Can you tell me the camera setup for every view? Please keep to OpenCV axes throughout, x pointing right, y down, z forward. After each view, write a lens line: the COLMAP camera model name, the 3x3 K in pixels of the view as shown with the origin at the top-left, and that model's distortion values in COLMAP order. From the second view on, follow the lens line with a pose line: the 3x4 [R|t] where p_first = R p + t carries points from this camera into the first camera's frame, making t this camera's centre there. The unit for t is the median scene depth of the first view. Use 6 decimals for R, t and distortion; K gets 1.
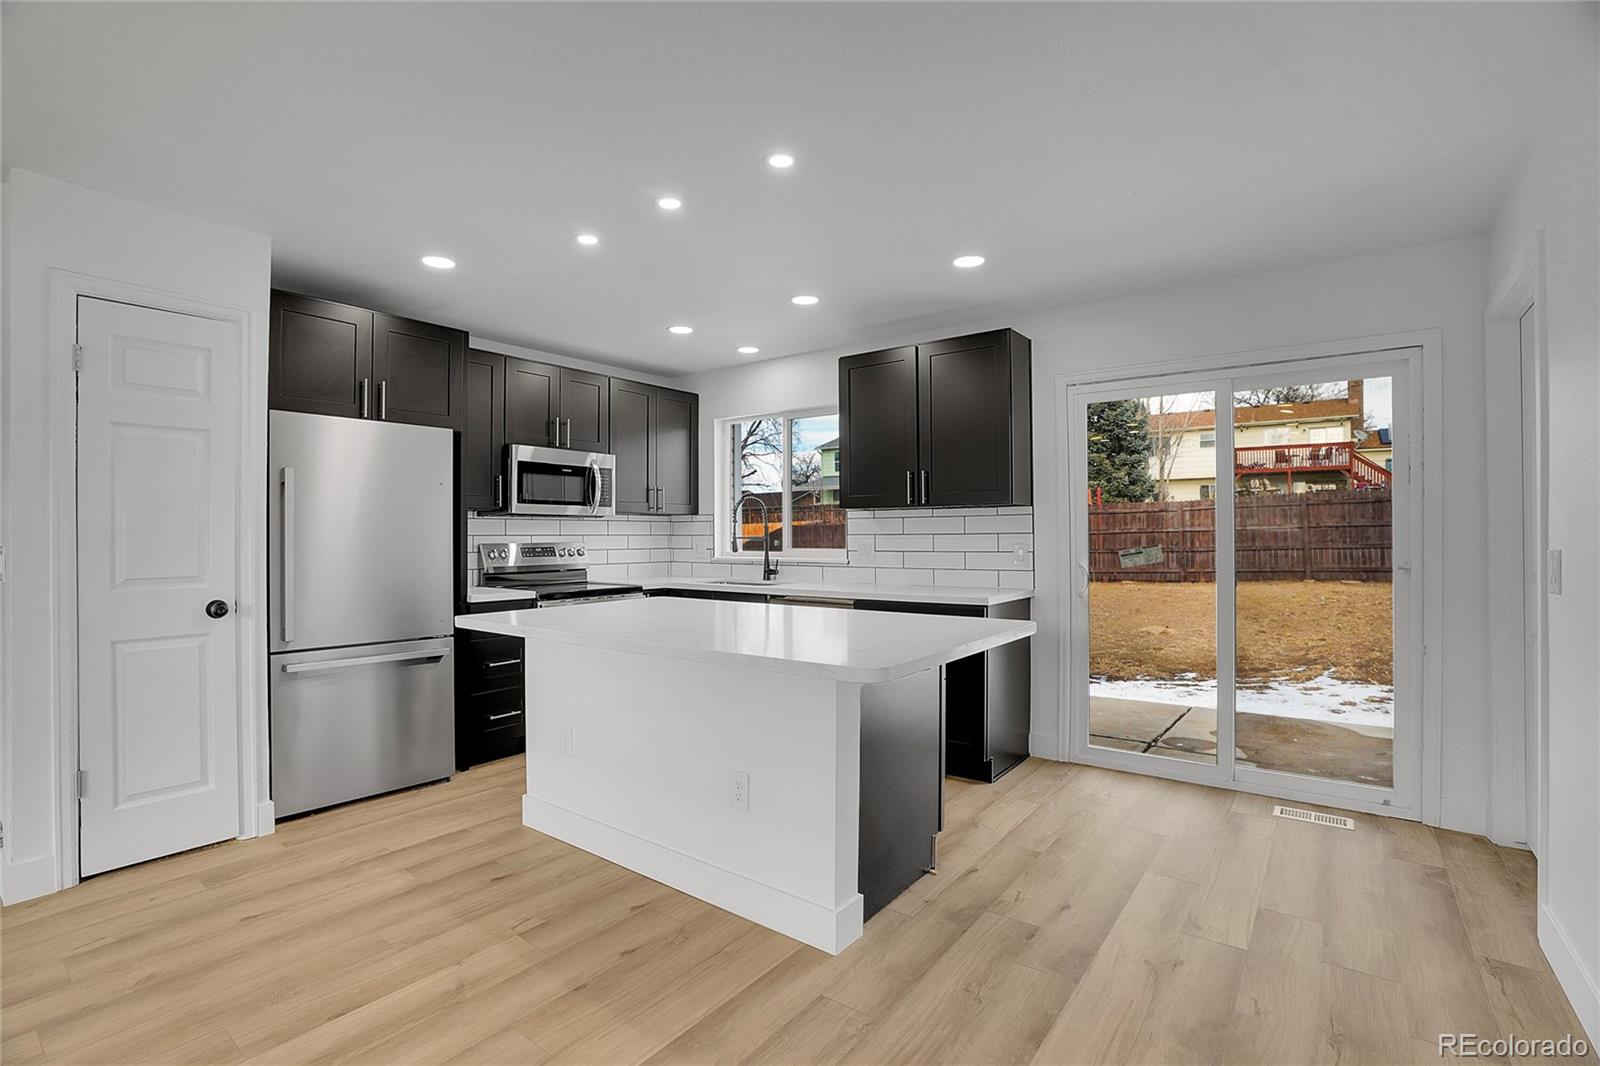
lens RADIAL K [[742.1, 0, 798.1], [0, 742.1, 535.1], [0, 0, 1]] dist [-0.070319, 0.021886]
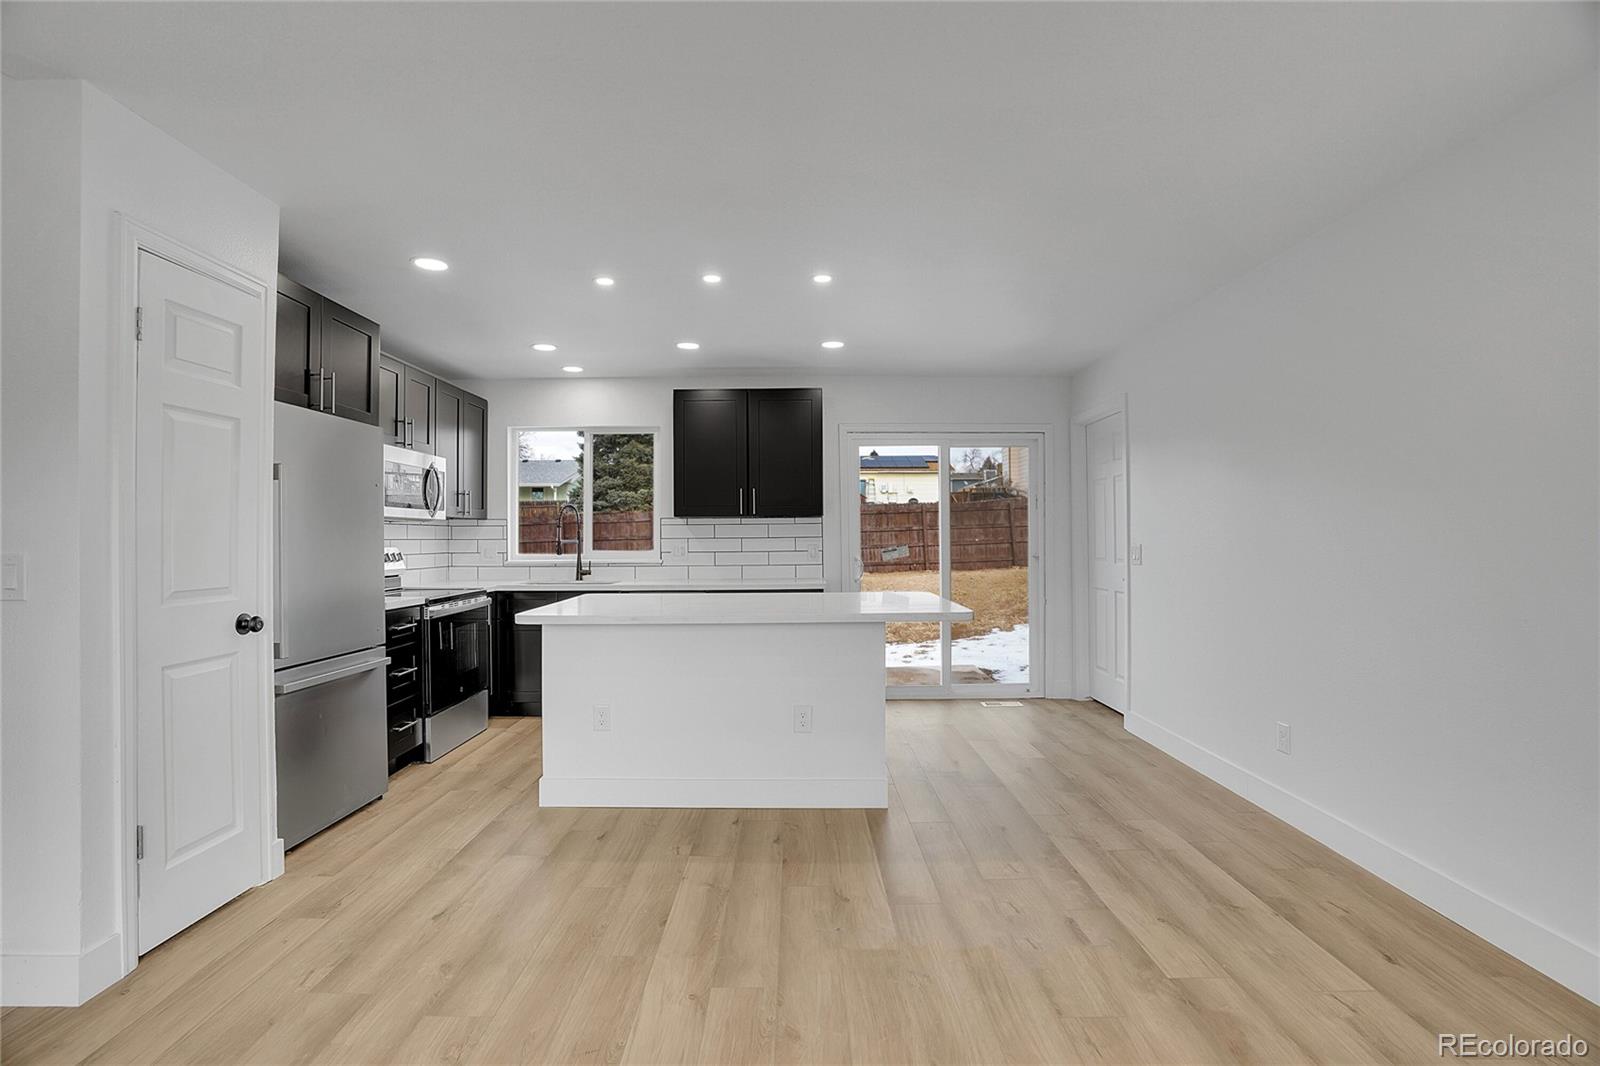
lens RADIAL K [[742.1, 0, 796.2], [0, 742.1, 531.5], [0, 0, 1]] dist [-0.070319, 0.021886]
pose [[0.798279, 0.003595, 0.602277, -0.398464], [0.002818, 0.999949, -0.009703, 0.000212], [-0.602281, 0.009443, 0.798228, -0.054347]]
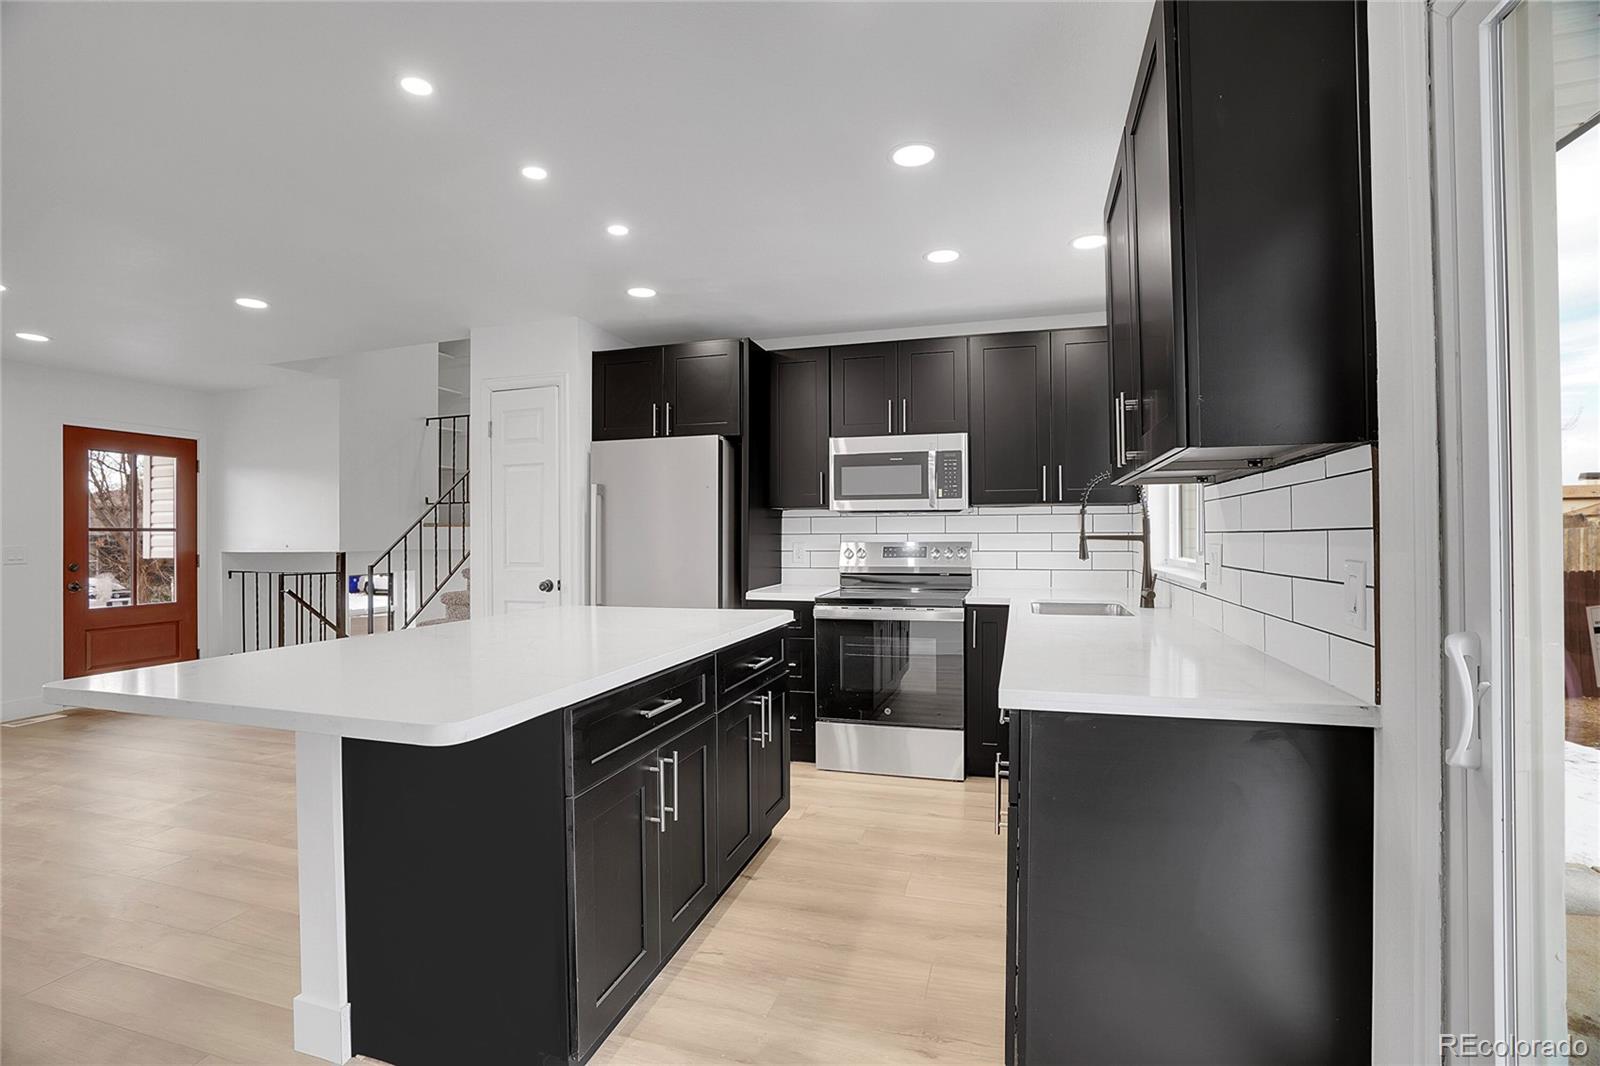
lens RADIAL K [[742.1, 0, 796.2], [0, 742.1, 536.0], [0, 0, 1]] dist [-0.070319, 0.021886]
pose [[0.343327, 0.000825, -0.939216, 0.376964], [0.004853, 0.999985, 0.002653, 0.000201], [0.939204, -0.005469, 0.343317, 0.475914]]
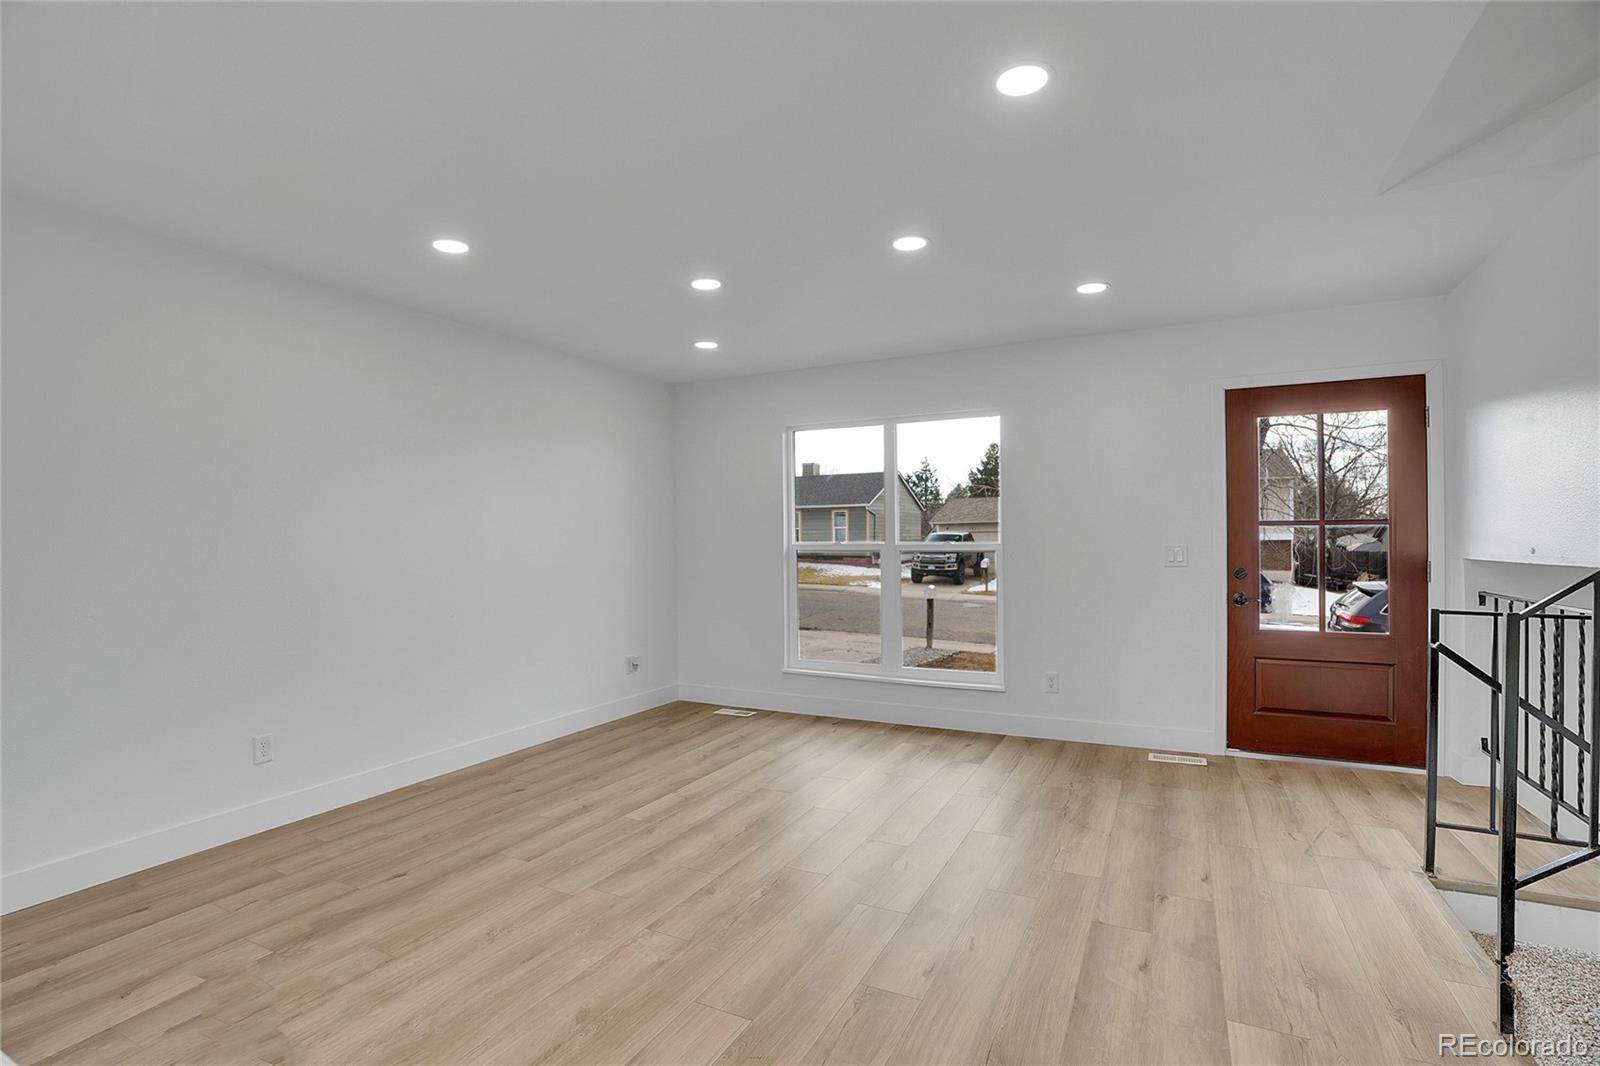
lens RADIAL K [[742.1, 0, 804.6], [0, 742.1, 533.6], [0, 0, 1]] dist [-0.070319, 0.021886]
pose [[-0.984008, 0.010902, -0.177793, -0.252864], [0.012503, 0.999891, -0.007889, 0.000197], [0.177687, -0.009986, -0.984036, 0.546920]]
